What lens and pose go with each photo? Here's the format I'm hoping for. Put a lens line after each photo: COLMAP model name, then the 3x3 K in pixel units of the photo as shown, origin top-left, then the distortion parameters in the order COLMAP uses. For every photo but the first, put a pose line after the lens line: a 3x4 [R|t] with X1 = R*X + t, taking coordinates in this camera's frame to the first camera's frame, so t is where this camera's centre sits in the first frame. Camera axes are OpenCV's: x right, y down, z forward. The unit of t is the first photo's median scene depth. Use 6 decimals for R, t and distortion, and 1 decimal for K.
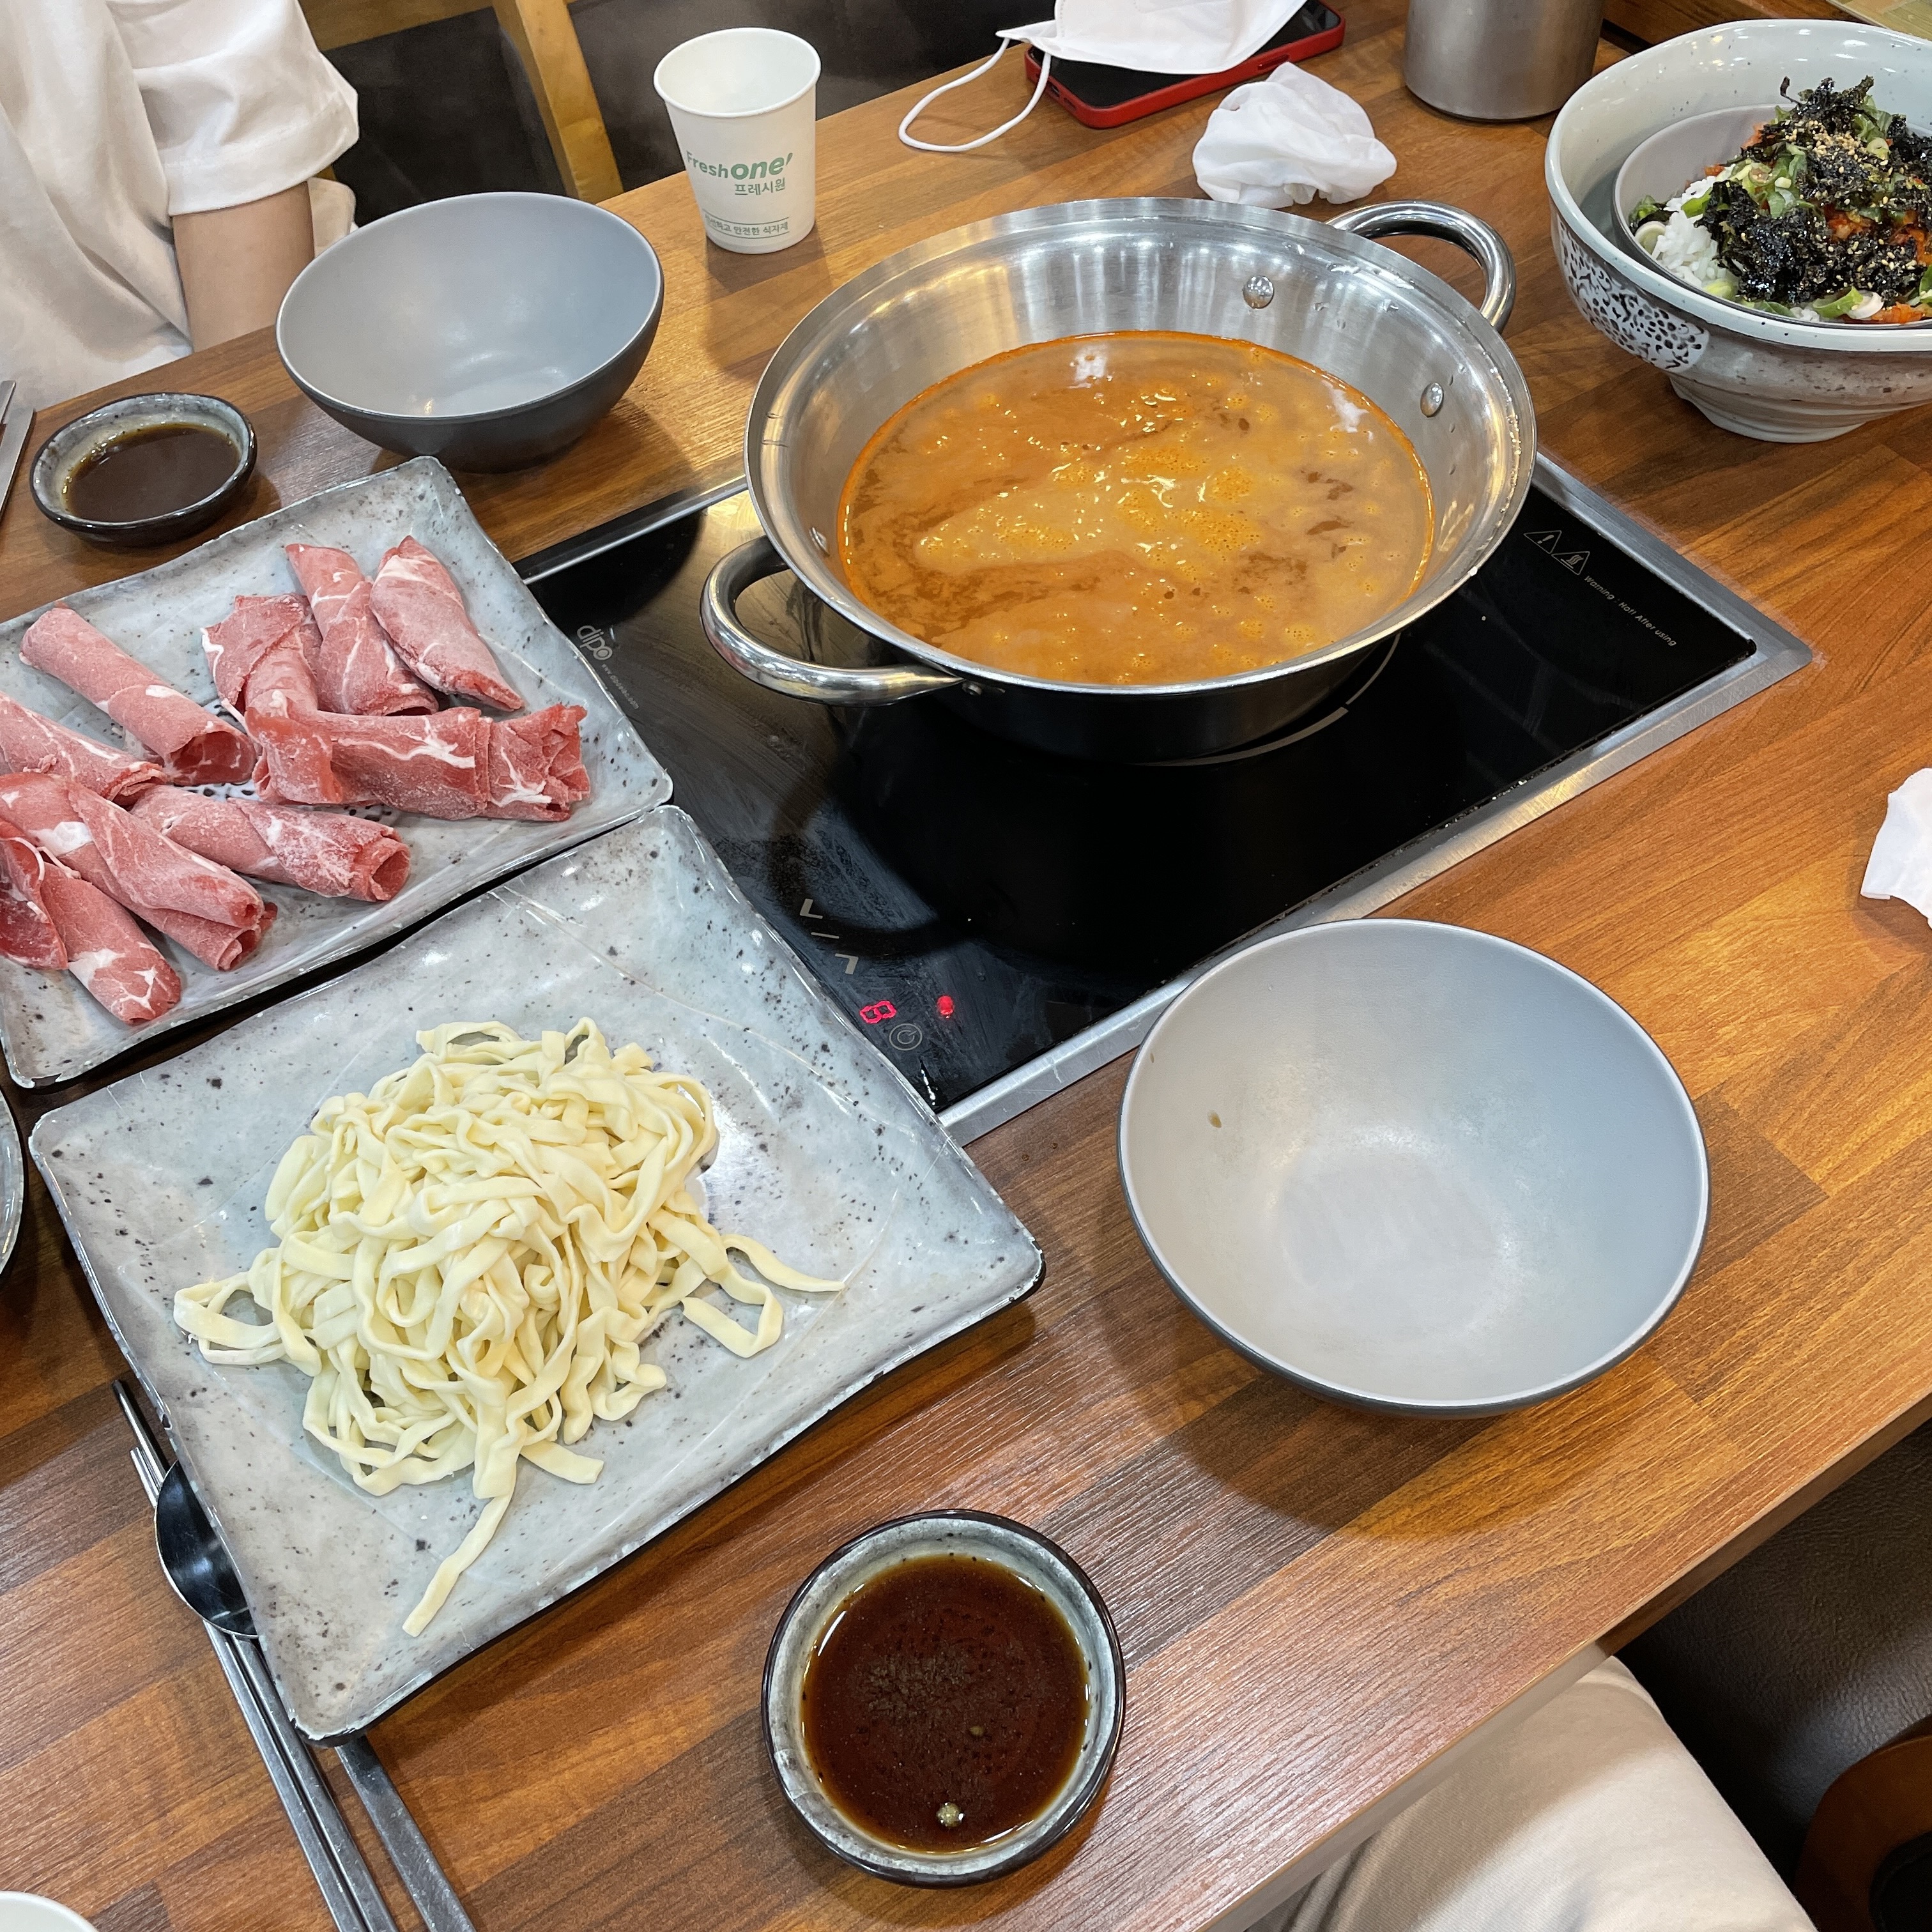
lens RADIAL K [[1982.7, 0, 972.8], [0, 1982.7, 967.0], [0, 0, 1]] dist [0.135343, -0.259458]
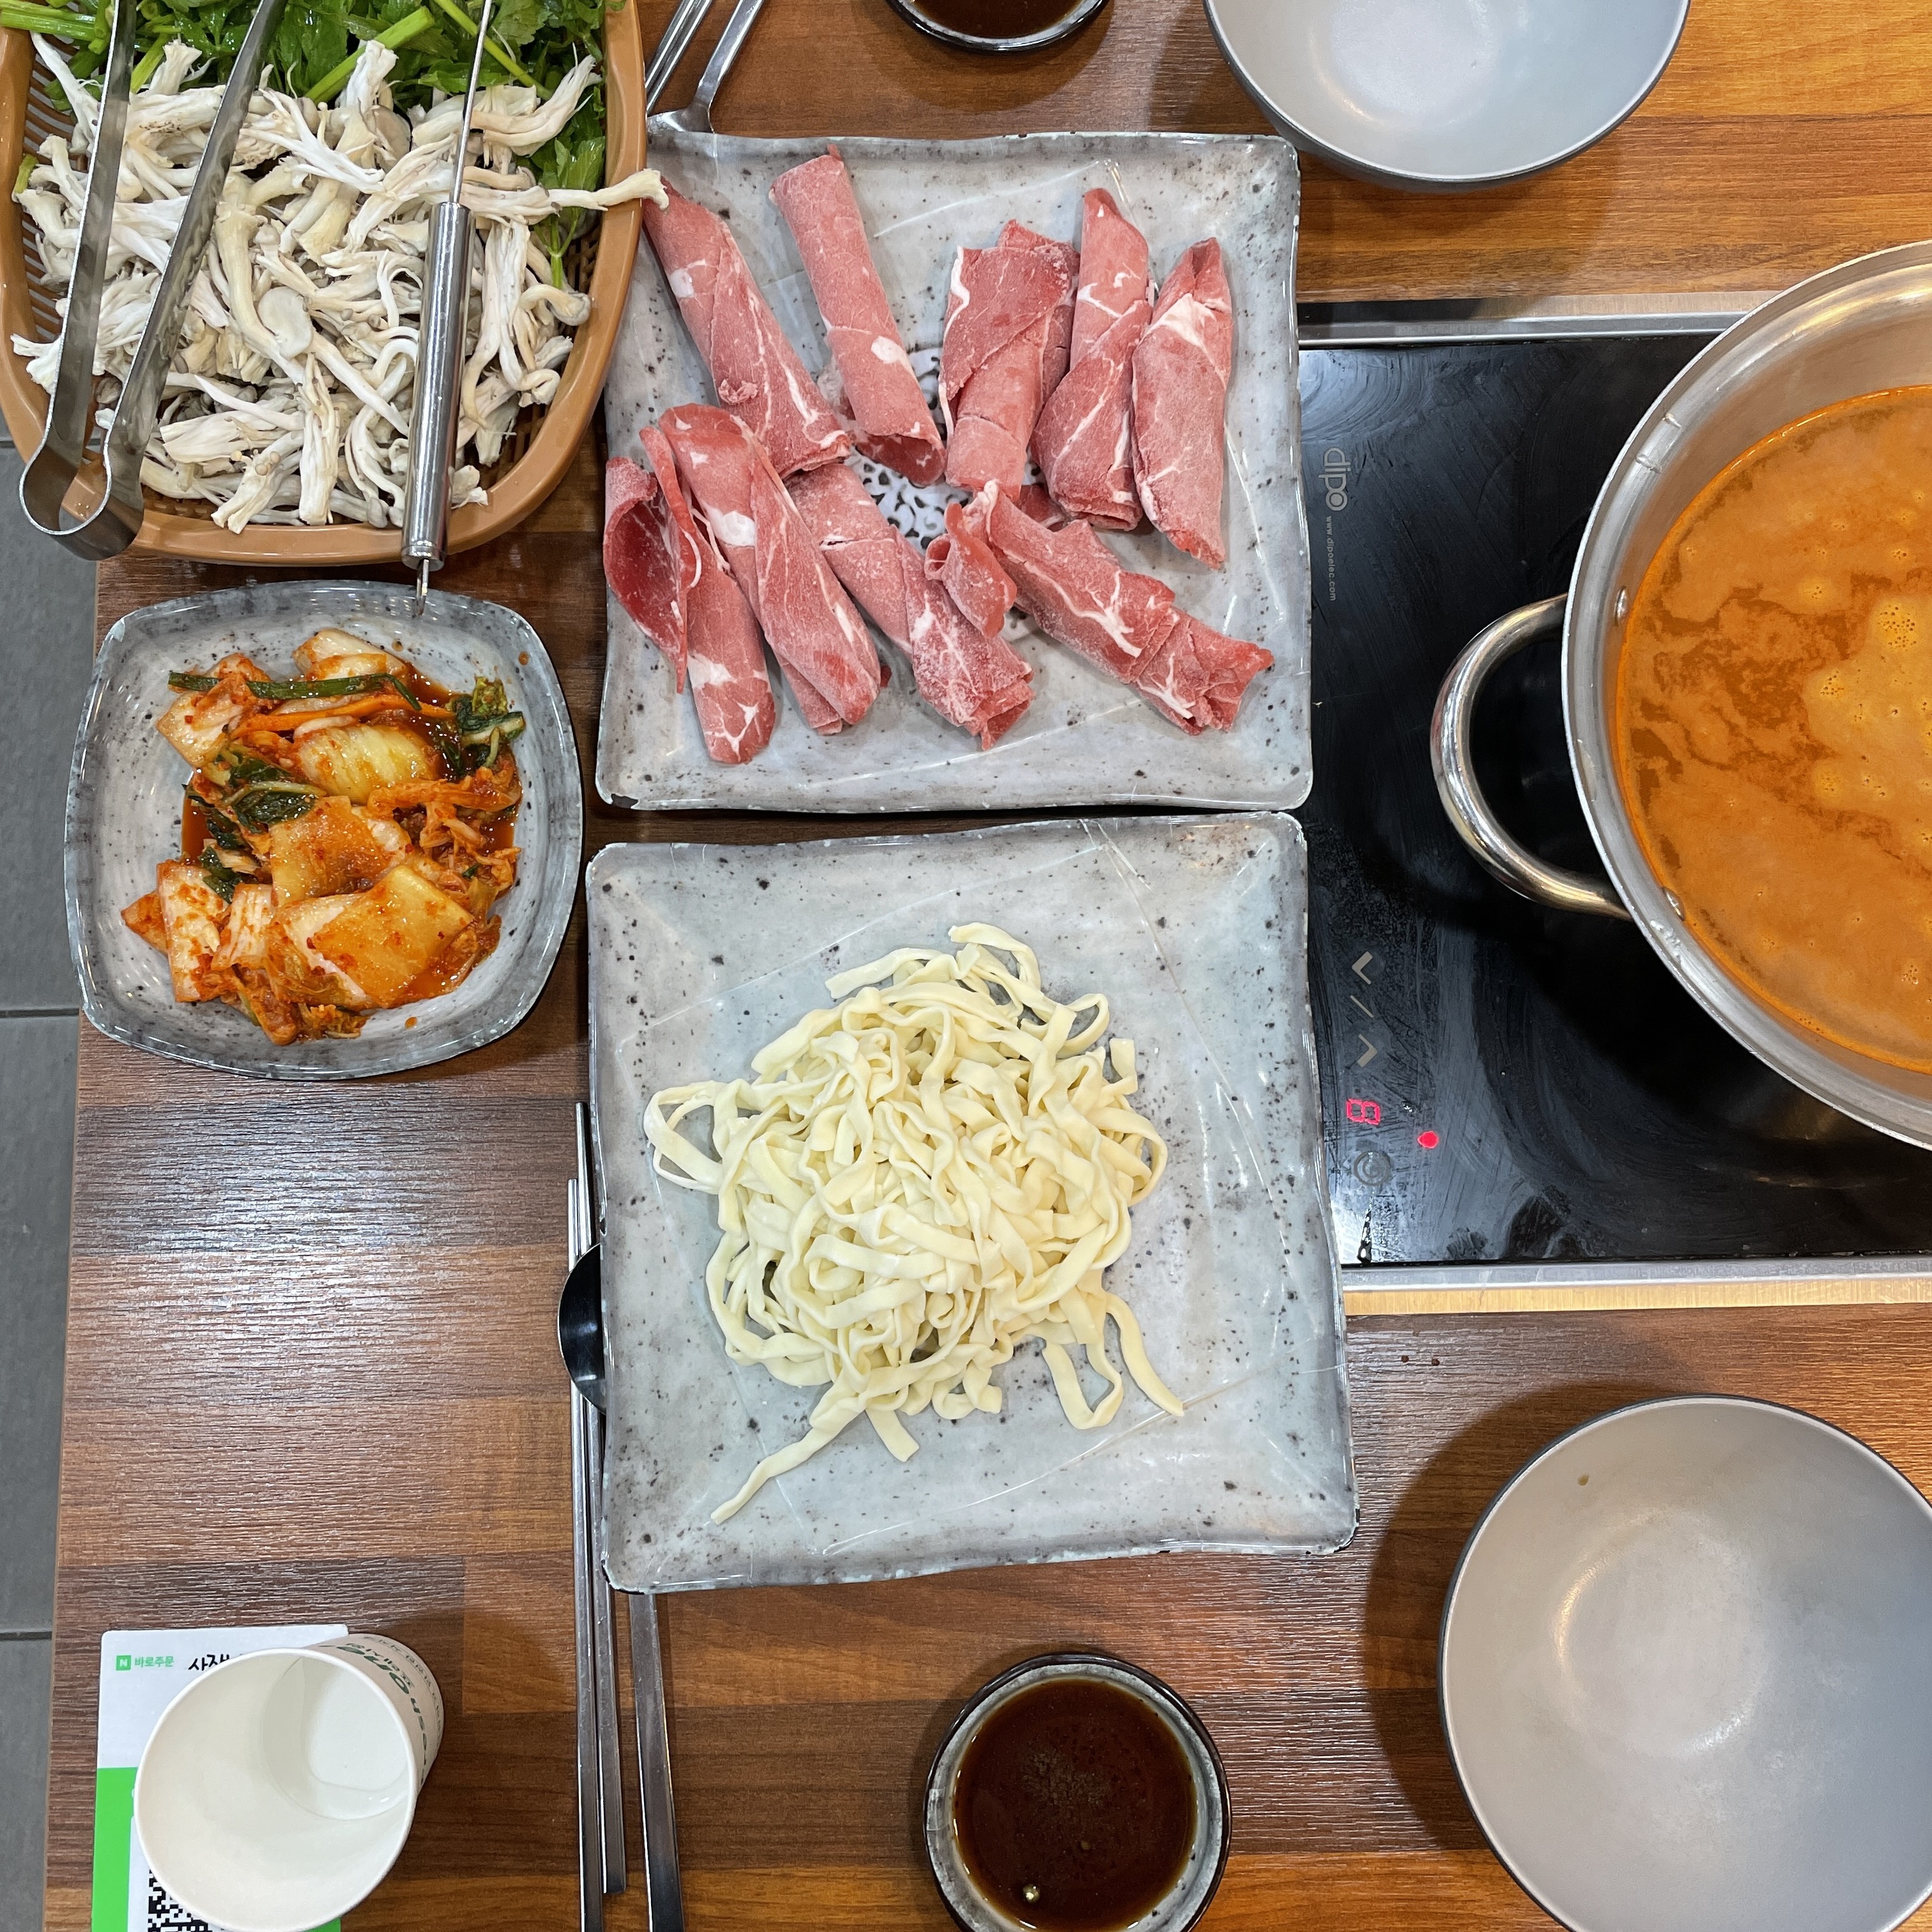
lens RADIAL K [[1982.7, 0, 972.8], [0, 1982.7, 967.0], [0, 0, 1]] dist [0.135343, -0.259458]
pose [[0.853881, 0.520413, -0.007628, -0.241632], [-0.442738, 0.733984, 0.515024, -0.449162], [0.273624, -0.436392, 0.857142, 0.140256]]
